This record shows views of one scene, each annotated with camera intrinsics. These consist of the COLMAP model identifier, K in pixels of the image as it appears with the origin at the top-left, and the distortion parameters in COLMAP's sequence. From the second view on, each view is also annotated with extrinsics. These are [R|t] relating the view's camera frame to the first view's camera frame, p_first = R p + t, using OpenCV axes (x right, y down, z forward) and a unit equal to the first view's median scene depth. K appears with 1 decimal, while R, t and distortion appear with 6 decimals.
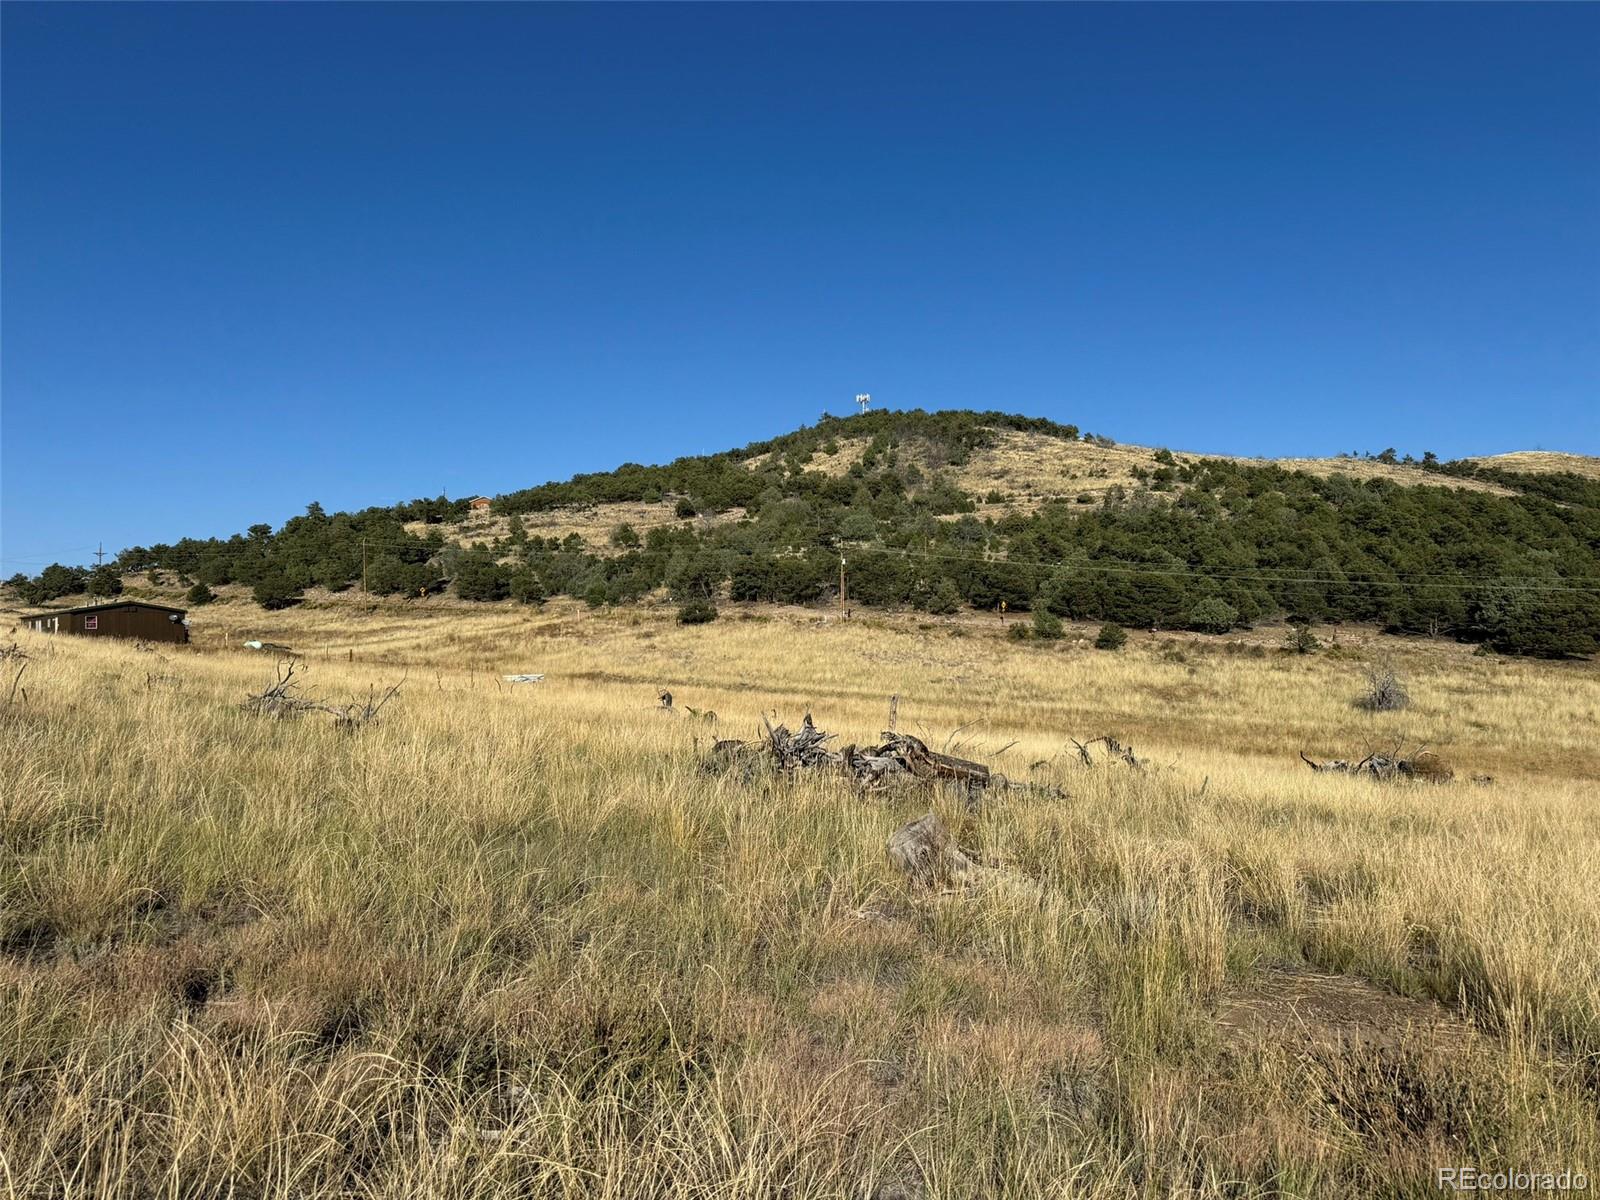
lens RADIAL K [[1083.2, 0, 791.1], [0, 1083.2, 592.8], [0, 0, 1]] dist [0.035211, -0.068845]
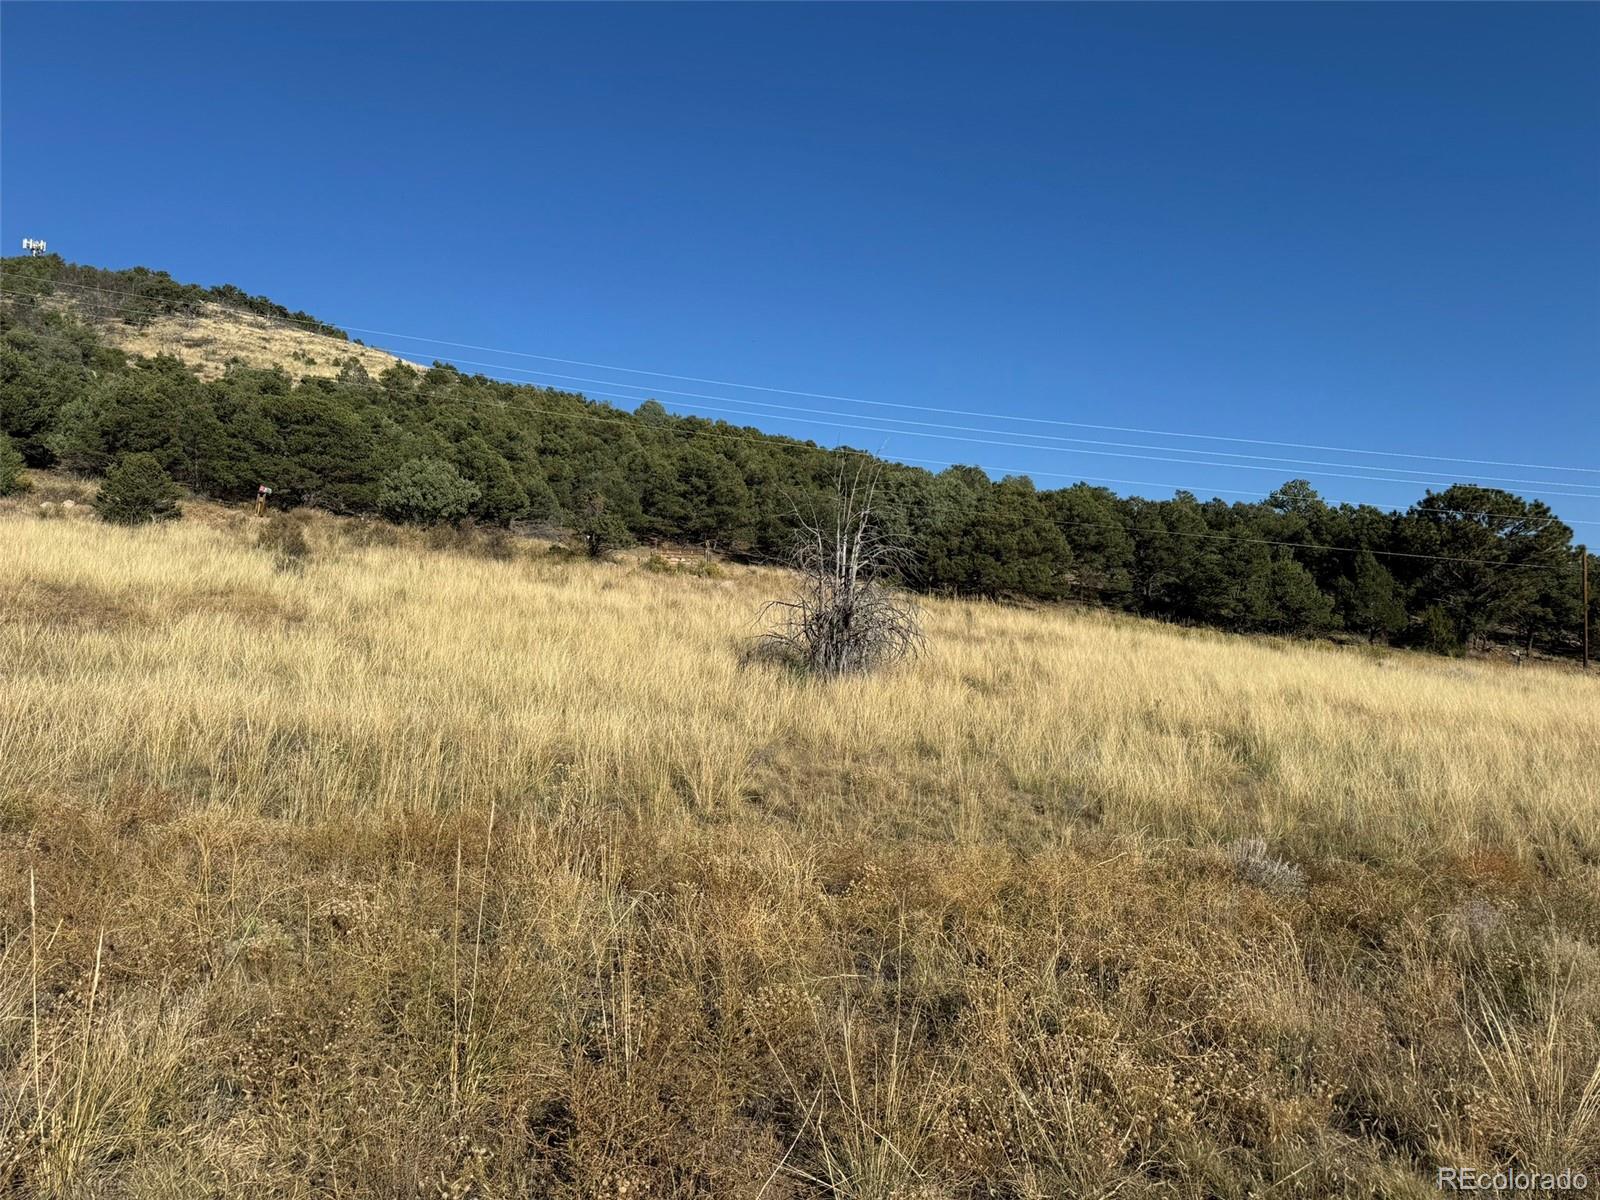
lens RADIAL K [[1083.2, 0, 800.4], [0, 1083.2, 603.3], [0, 0, 1]] dist [0.035211, -0.068845]
pose [[0.812429, 0.050451, 0.580873, 1.072694], [-0.060322, 0.998176, -0.002328, 0.263945], [-0.579931, -0.033148, 0.813991, 2.253539]]
